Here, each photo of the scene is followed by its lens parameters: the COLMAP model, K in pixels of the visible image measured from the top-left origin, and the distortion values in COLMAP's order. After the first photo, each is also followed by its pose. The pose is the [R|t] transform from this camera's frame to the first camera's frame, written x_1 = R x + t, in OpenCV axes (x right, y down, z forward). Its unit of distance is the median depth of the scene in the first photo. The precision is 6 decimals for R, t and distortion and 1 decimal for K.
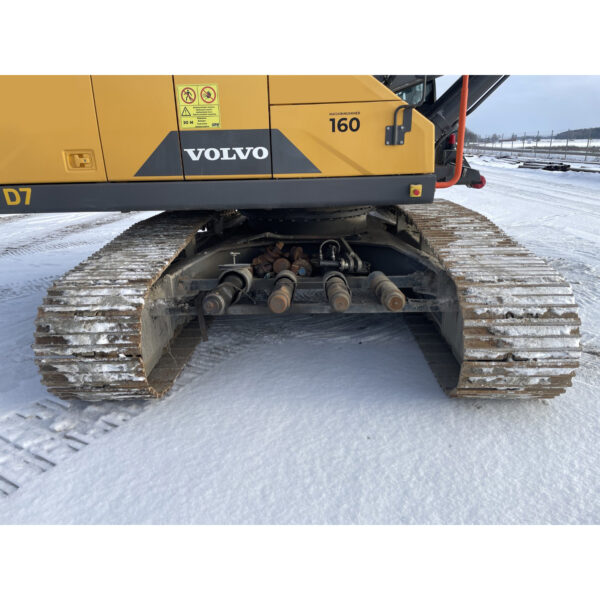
lens RADIAL K [[461.8, 0, 297.1], [0, 461.8, 296.5], [0, 0, 1]] dist [0.079392, -0.099136]
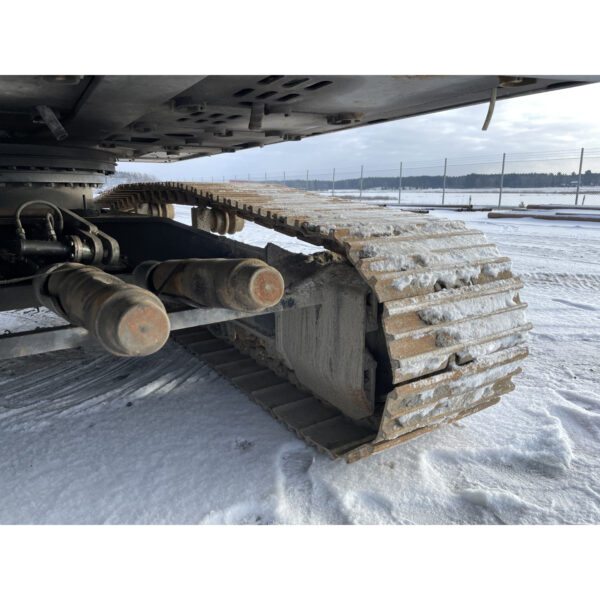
lens RADIAL K [[461.8, 0, 297.1], [0, 461.8, 296.5], [0, 0, 1]] dist [0.079392, -0.099136]
pose [[0.816639, -0.110021, 0.566565, 0.005761], [0.162999, 0.985665, -0.043539, 0.047245], [-0.553653, 0.127905, 0.822866, 0.614724]]
